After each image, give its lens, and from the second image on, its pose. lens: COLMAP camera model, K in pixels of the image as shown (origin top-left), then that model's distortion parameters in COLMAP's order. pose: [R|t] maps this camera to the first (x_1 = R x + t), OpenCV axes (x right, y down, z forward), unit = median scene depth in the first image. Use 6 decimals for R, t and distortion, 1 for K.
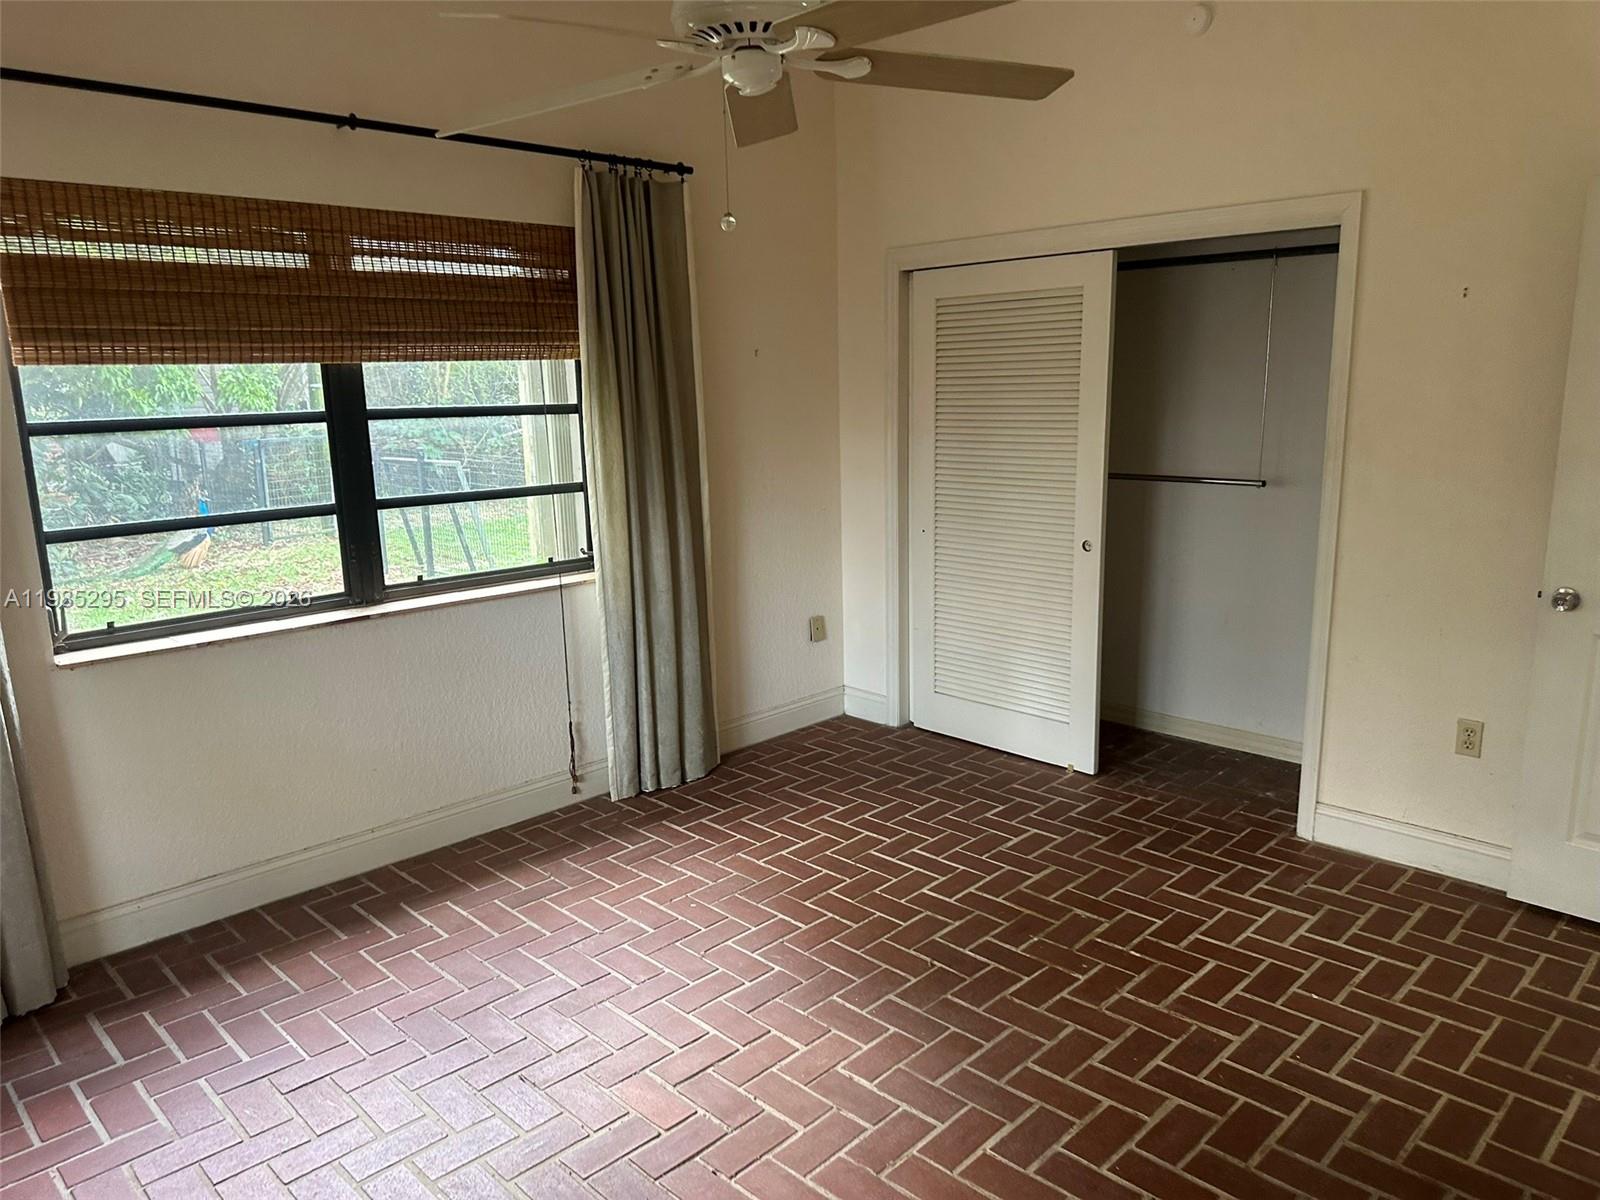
lens RADIAL K [[1113.0, 0, 813.3], [0, 1113.0, 604.9], [0, 0, 1]] dist [0.047032, -0.074821]
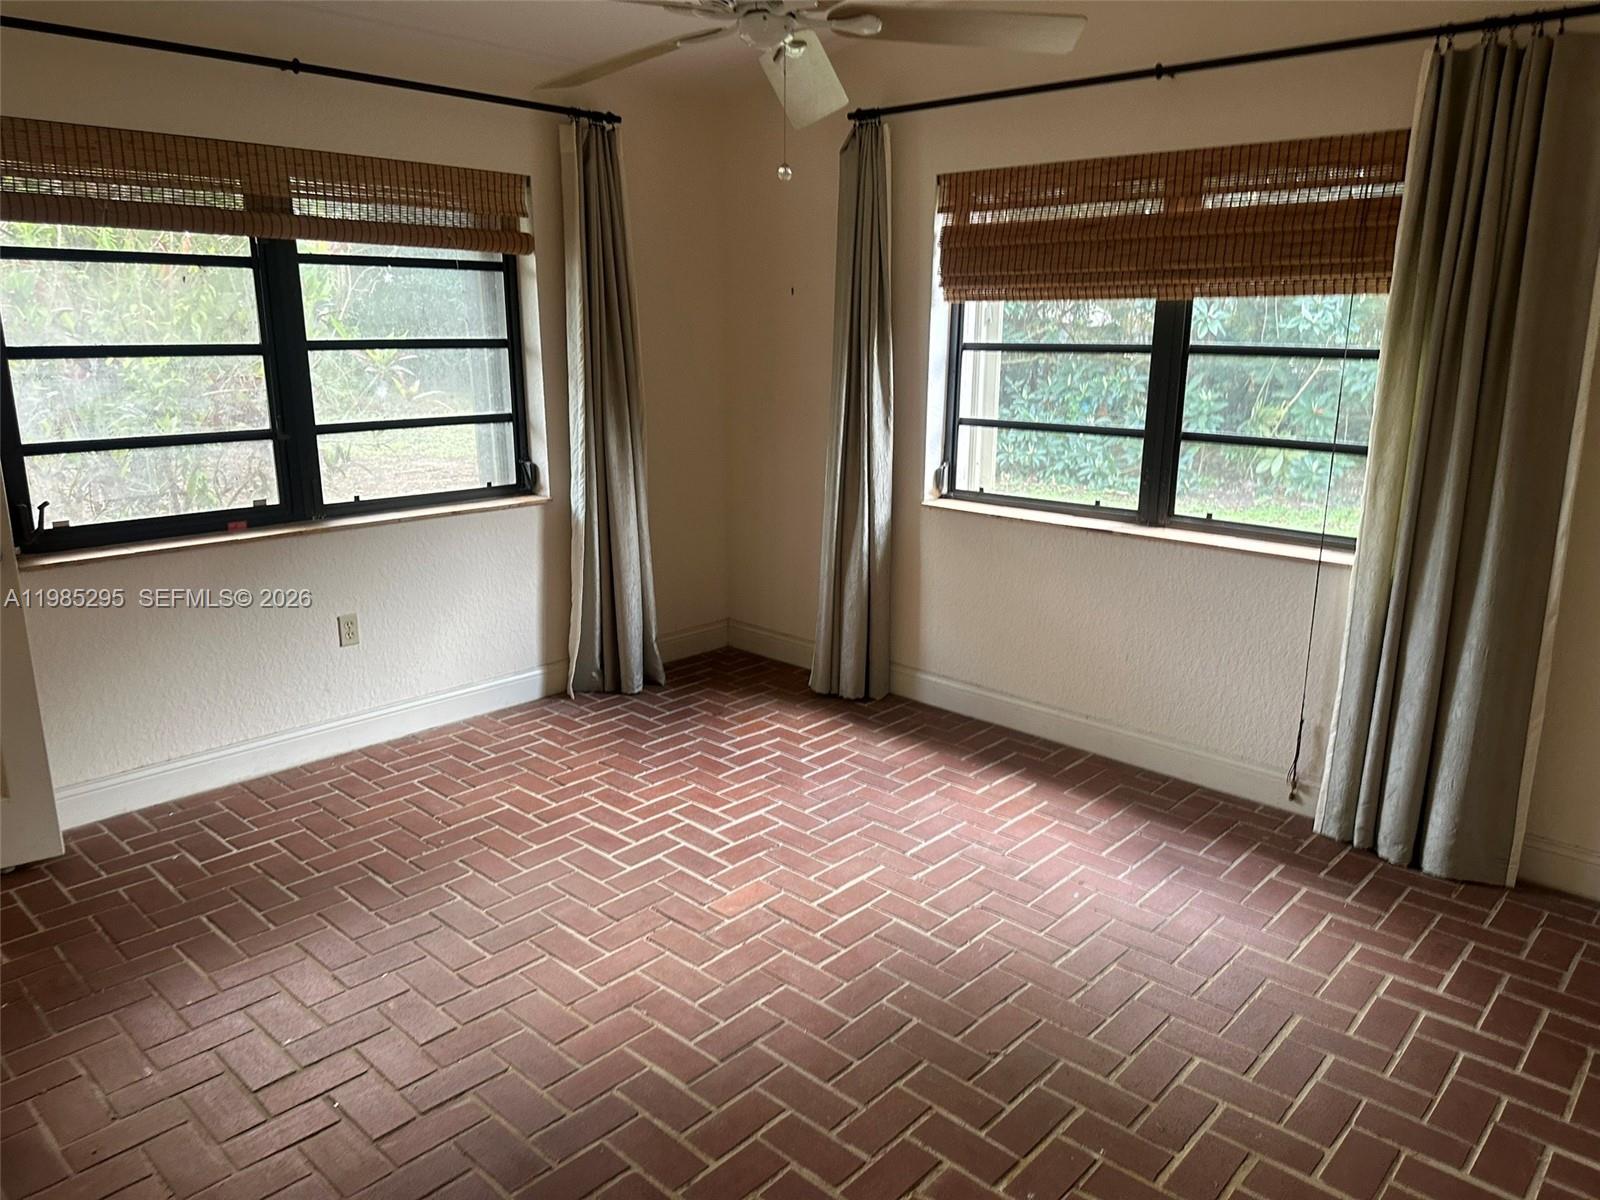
lens RADIAL K [[1113.0, 0, 814.1], [0, 1113.0, 597.8], [0, 0, 1]] dist [0.047032, -0.074821]
pose [[0.035141, 0.260067, -0.964951, 0.667203], [-0.211579, 0.945597, 0.247146, -0.135995], [0.976729, 0.195479, 0.088254, 0.616652]]
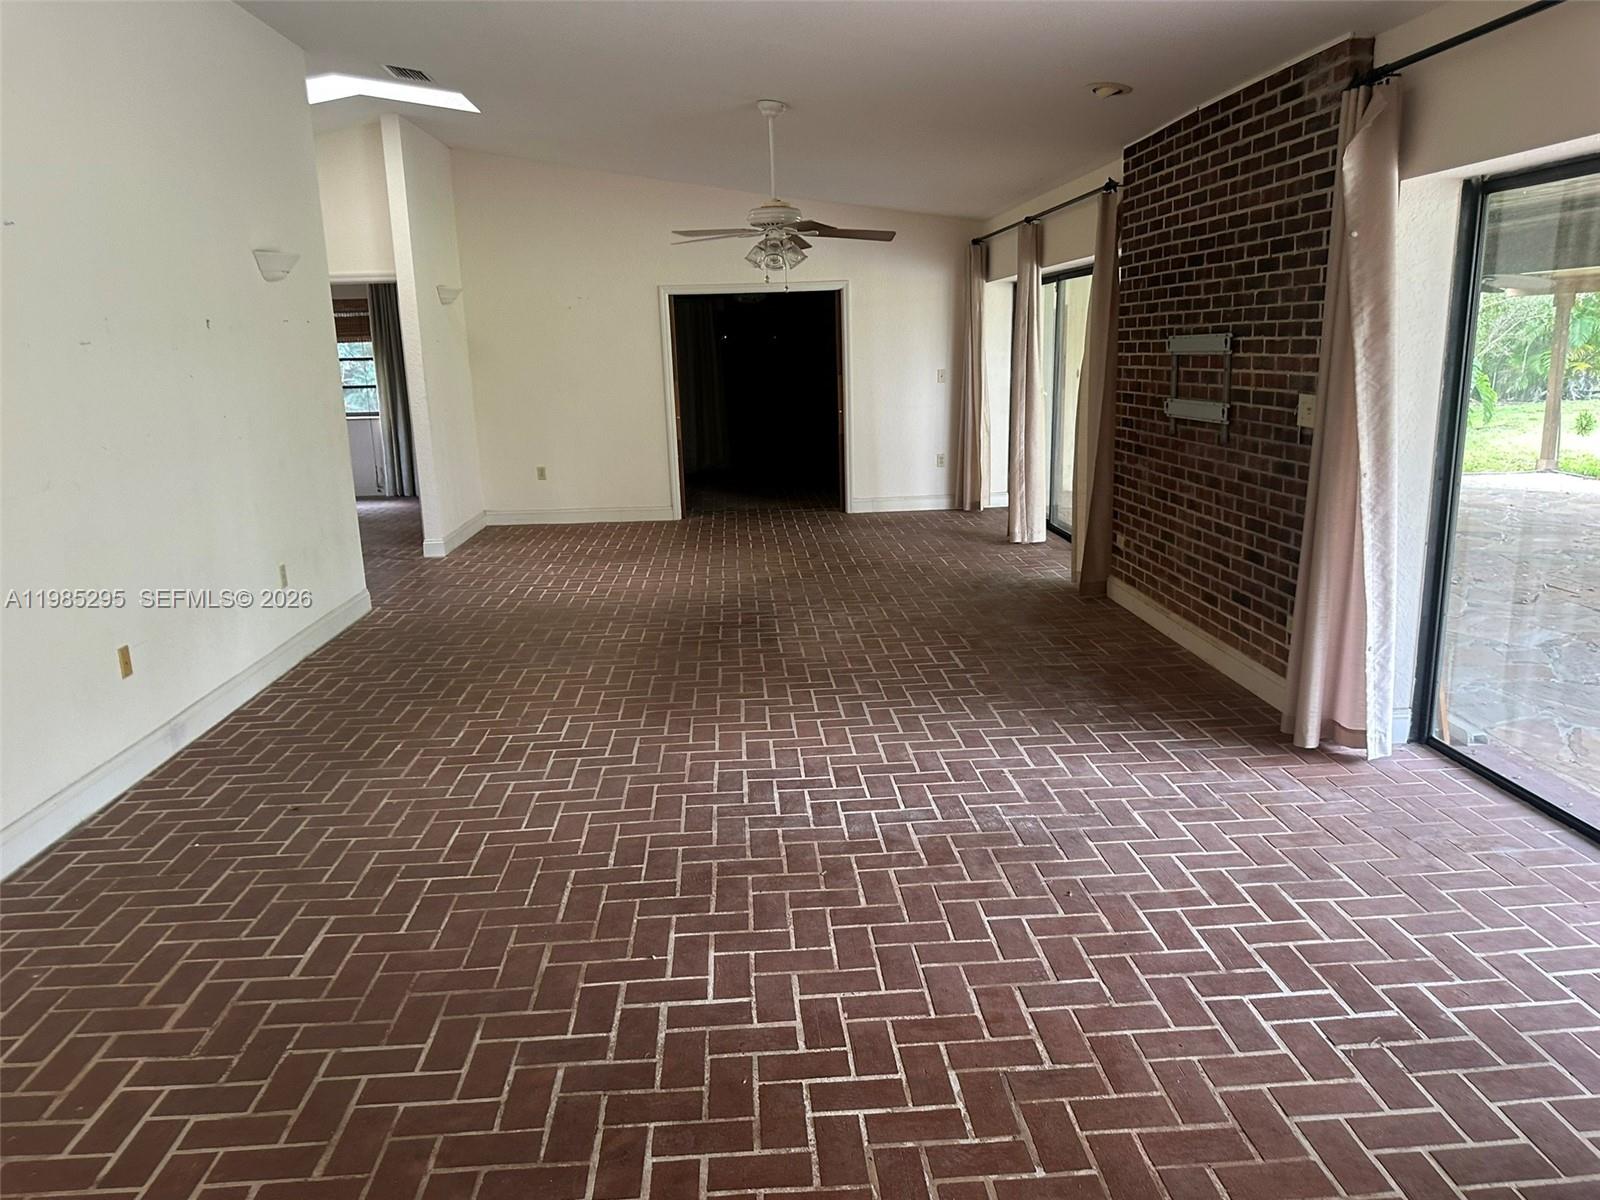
lens RADIAL K [[1113.0, 0, 799.2], [0, 1113.0, 601.9], [0, 0, 1]] dist [0.047032, -0.074821]
pose [[0.746068, 0.152601, -0.648148, 3.036521], [-0.127791, 0.988105, 0.085545, 0.069579], [0.653493, 0.019005, 0.756694, -0.609397]]
